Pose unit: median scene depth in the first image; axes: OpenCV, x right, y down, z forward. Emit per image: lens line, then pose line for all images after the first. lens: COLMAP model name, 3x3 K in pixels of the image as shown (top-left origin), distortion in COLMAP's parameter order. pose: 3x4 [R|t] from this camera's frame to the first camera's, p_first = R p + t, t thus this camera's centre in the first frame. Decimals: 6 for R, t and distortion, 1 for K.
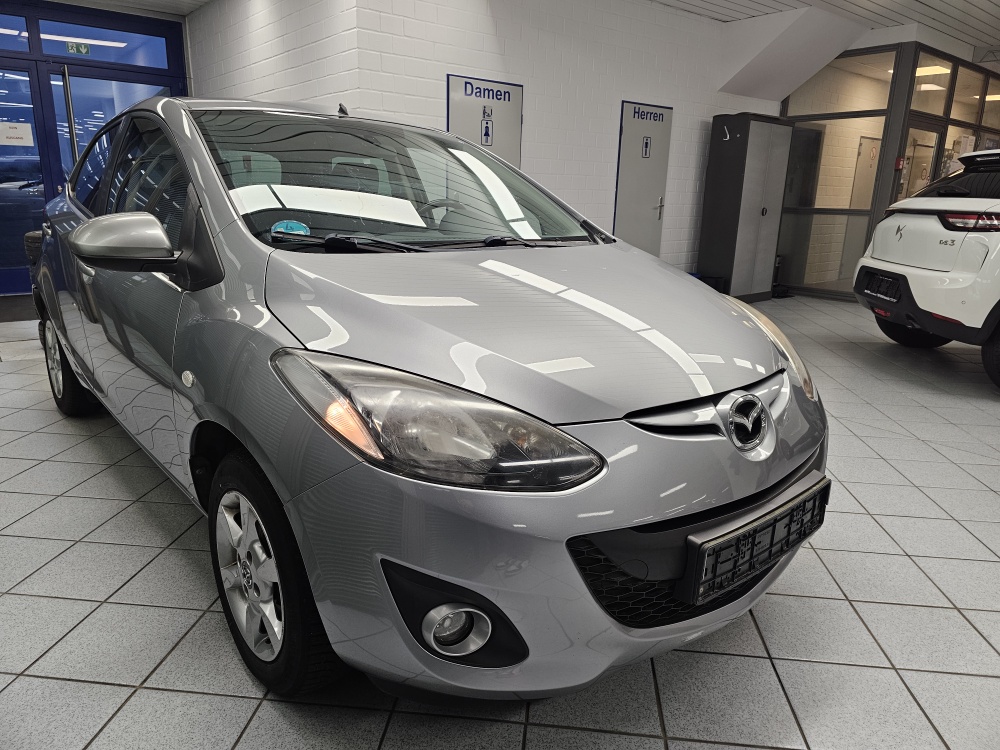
lens RADIAL K [[693.1, 0, 495.0], [0, 693.1, 375.4], [0, 0, 1]] dist [0.047949, -0.050482]
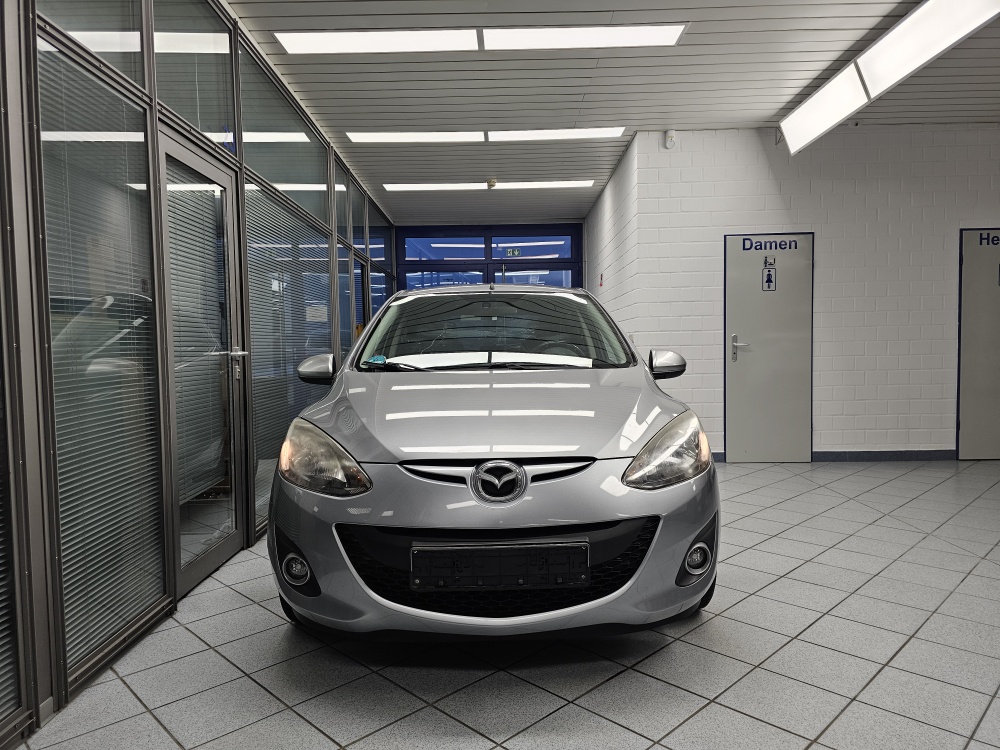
lens RADIAL K [[693.1, 0, 495.0], [0, 693.1, 375.4], [0, 0, 1]] dist [0.047949, -0.050482]
pose [[0.749709, -0.009138, -0.661705, 0.380923], [-0.132425, 0.977609, -0.163538, 0.025499], [0.648383, 0.210232, 0.731712, -0.023676]]
